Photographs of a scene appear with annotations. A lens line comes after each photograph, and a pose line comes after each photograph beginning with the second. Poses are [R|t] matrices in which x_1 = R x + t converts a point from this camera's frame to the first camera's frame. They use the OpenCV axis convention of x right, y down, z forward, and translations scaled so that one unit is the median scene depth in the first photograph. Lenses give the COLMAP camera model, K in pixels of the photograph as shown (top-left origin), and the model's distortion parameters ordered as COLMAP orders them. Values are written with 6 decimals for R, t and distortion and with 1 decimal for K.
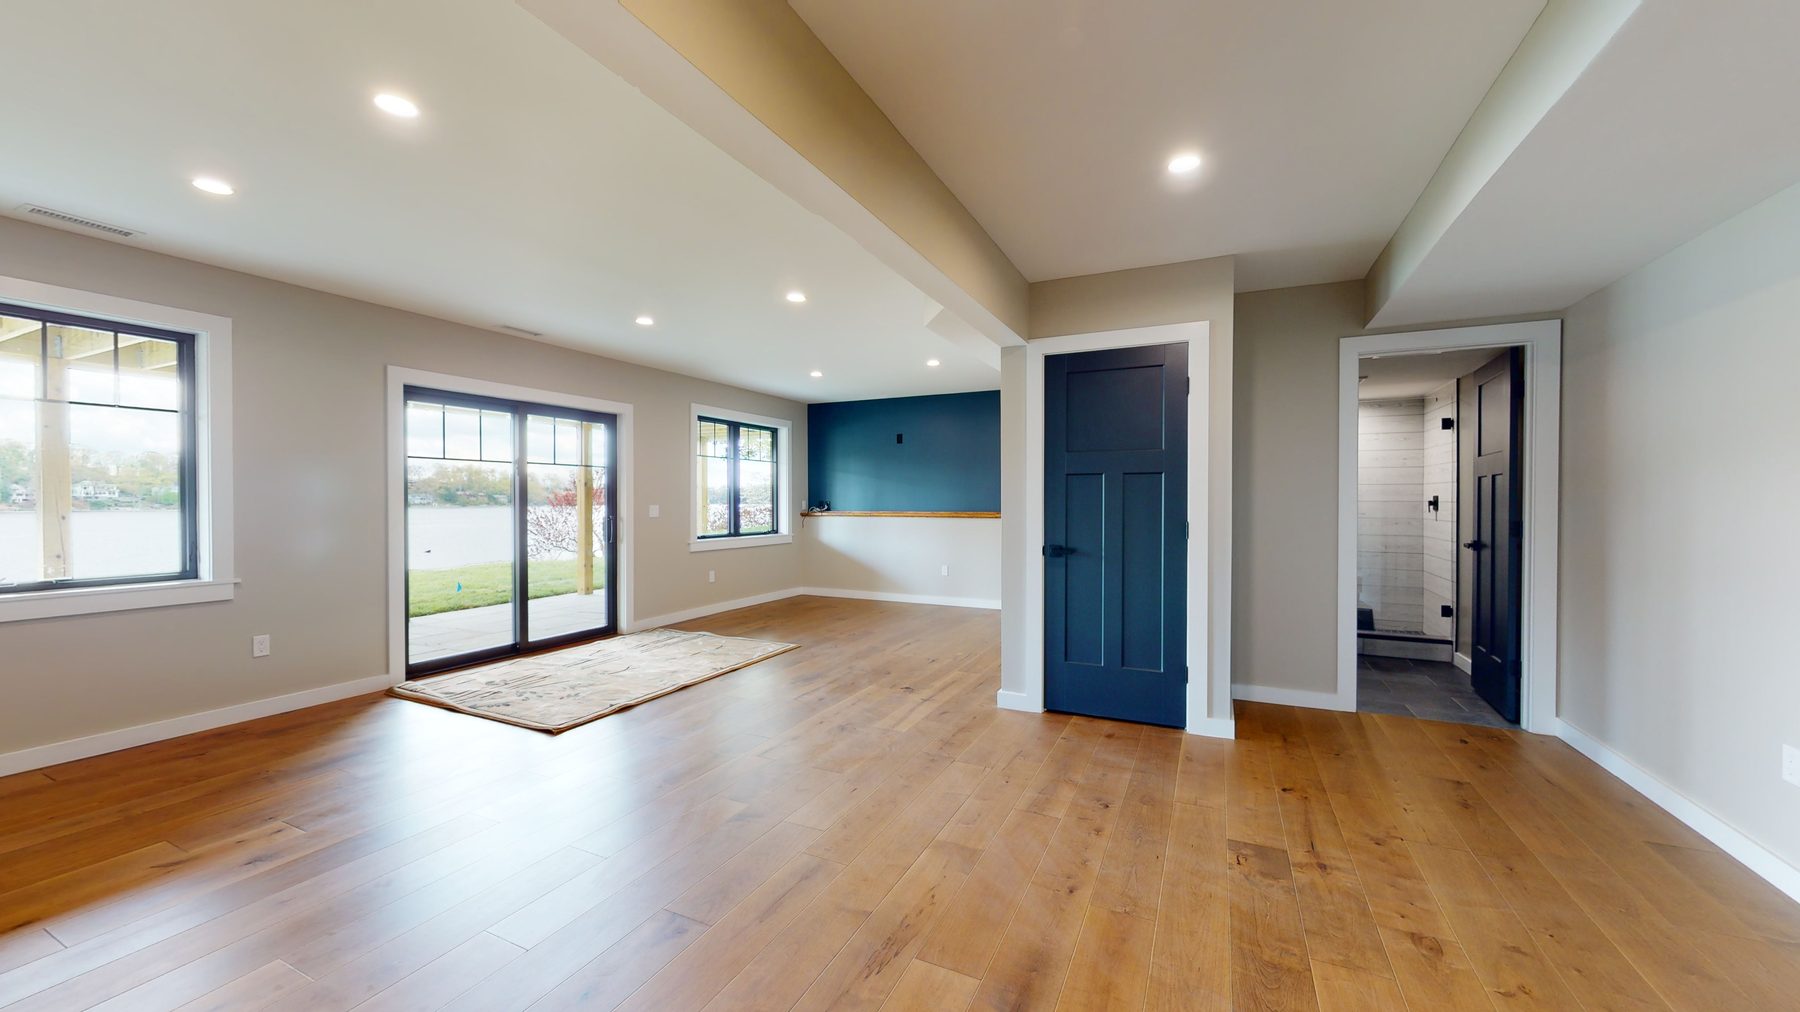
lens RADIAL K [[660.1, 0, 889.2], [0, 660.1, 505.5], [0, 0, 1]] dist [0.006997, -0.000234]
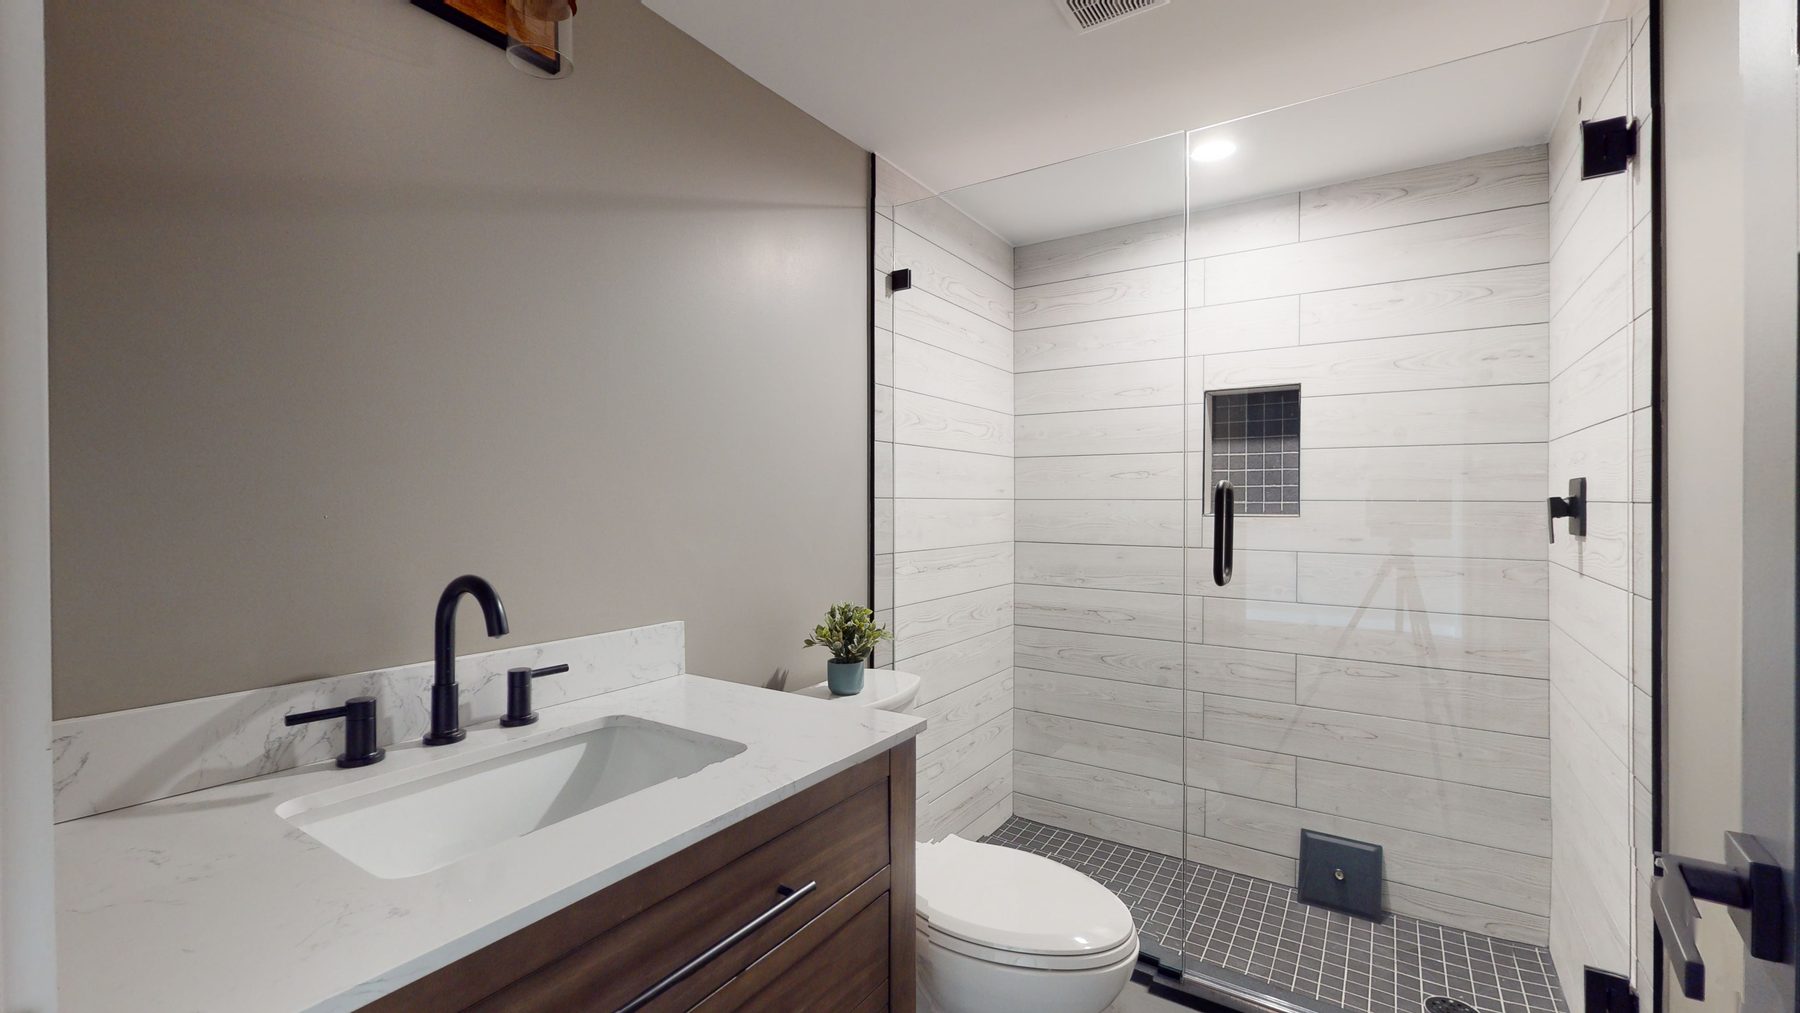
lens RADIAL K [[744.4, 0, 902.2], [0, 744.4, 499.3], [0, 0, 1]] dist [-0.001027, 0.000317]
pose [[0.991868, -0.000382, -0.127267, 0.471116], [-0.000936, 0.999947, -0.010296, -0.002503], [0.127264, 0.010331, 0.991815, 0.534096]]
